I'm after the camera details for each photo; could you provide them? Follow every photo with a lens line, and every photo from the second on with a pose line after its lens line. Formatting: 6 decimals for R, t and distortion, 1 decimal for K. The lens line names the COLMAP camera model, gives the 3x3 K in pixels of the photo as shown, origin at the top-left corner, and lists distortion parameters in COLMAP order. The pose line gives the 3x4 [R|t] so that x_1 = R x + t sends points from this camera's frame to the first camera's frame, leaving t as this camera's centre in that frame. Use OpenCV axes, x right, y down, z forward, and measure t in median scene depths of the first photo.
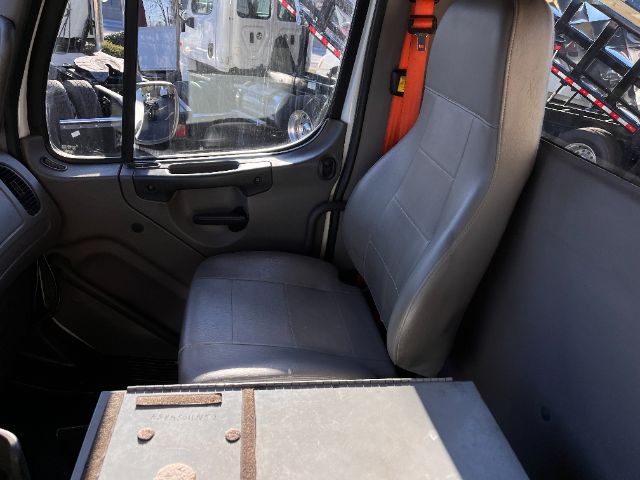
lens RADIAL K [[469.3, 0, 317.5], [0, 469.3, 231.7], [0, 0, 1]] dist [0.068340, -0.108715]
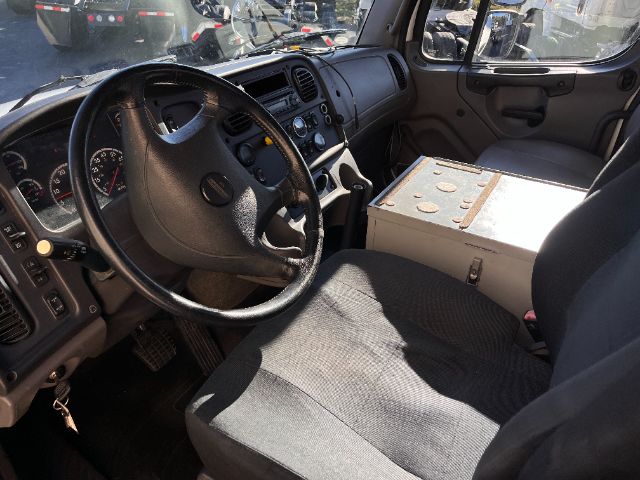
lens RADIAL K [[469.3, 0, 317.5], [0, 469.3, 231.7], [0, 0, 1]] dist [0.068340, -0.108715]
pose [[0.771255, 0.259242, -0.581343, 0.205219], [-0.220493, 0.965569, 0.138059, 0.234664], [0.597117, 0.021703, 0.801860, -0.386279]]
